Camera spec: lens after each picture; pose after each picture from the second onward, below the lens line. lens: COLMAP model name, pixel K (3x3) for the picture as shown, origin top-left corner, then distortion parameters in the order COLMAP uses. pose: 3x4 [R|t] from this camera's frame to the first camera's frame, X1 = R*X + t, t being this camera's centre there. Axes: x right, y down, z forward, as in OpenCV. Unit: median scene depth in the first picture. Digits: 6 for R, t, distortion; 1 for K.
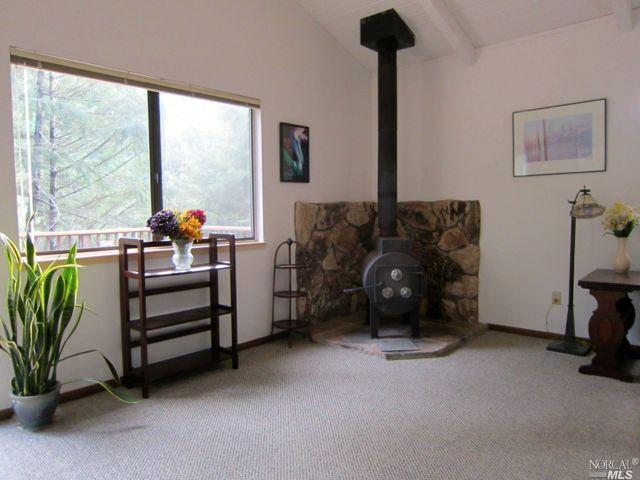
lens RADIAL K [[459.0, 0, 320.0], [0, 459.0, 240.0], [0, 0, 1]] dist [-0.024414, 0.002005]
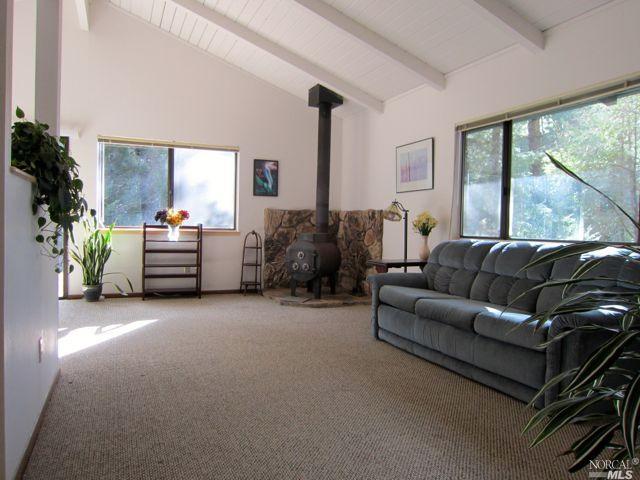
lens RADIAL K [[453.9, 0, 320.0], [0, 453.9, 240.0], [0, 0, 1]] dist [-0.058921, 0.047002]
pose [[0.906675, 0.047271, -0.419173, 0.781956], [-0.061551, 0.997891, -0.020602, 0.046733], [0.417315, 0.044480, 0.907673, -0.339227]]
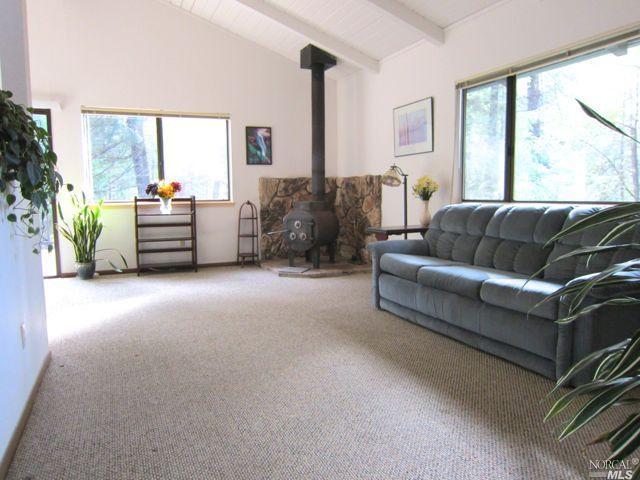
lens RADIAL K [[453.9, 0, 320.0], [0, 453.9, 240.0], [0, 0, 1]] dist [-0.058921, 0.047002]
pose [[0.909657, 0.047721, -0.412610, 0.768110], [-0.029794, 0.998316, 0.049777, 0.044668], [0.414291, -0.032986, 0.909547, -0.303075]]
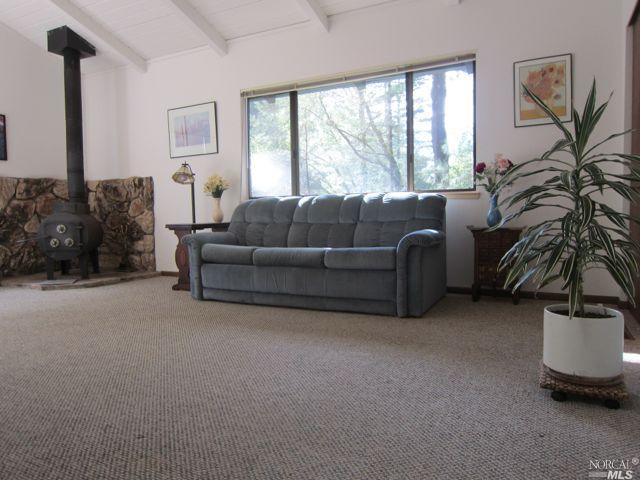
lens RADIAL K [[453.9, 0, 320.0], [0, 453.9, 240.0], [0, 0, 1]] dist [-0.058921, 0.047002]
pose [[0.969597, -0.015964, 0.244184, 0.511718], [0.018731, 0.999784, -0.009013, 0.118912], [-0.243988, 0.013313, 0.969687, -0.374167]]
